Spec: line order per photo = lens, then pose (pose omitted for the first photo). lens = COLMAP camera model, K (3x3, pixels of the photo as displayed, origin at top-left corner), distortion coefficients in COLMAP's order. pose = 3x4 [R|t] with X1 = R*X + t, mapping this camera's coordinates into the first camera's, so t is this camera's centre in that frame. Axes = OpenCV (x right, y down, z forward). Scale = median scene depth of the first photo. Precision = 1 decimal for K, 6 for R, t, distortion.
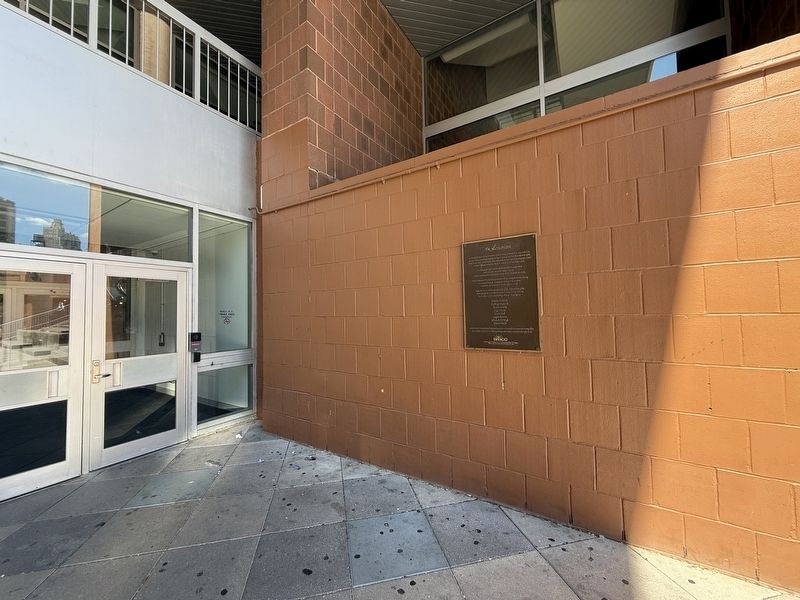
lens RADIAL K [[320.6, 0, 398.2], [0, 320.6, 300.0], [0, 0, 1]] dist [0.000480, 0.000004]
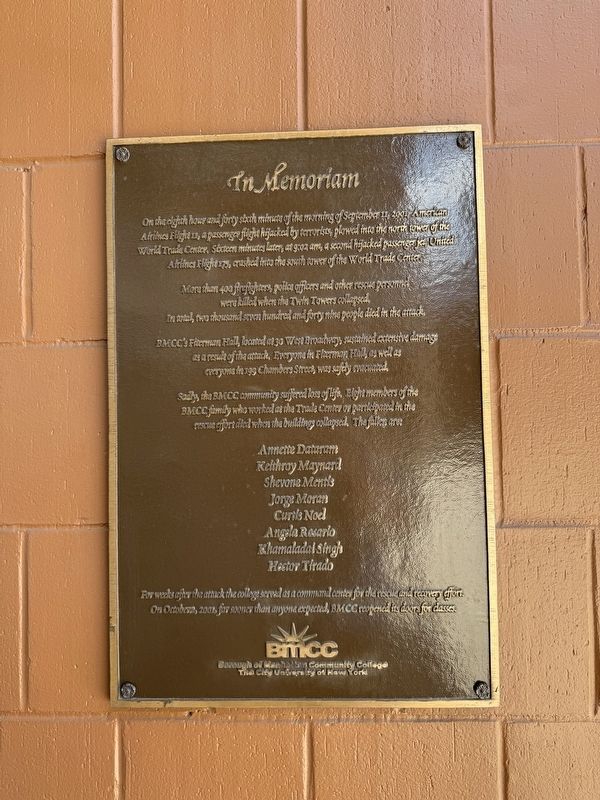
lens RADIAL K [[561.6, 0, 299.1], [0, 561.6, 400.1], [0, 0, 1]] dist [0.008016, 0.000717]
pose [[0.865201, 0.017914, 0.501105, 0.141024], [-0.018847, 0.999817, -0.003202, -0.026391], [-0.501070, -0.006674, 0.865381, 0.691282]]
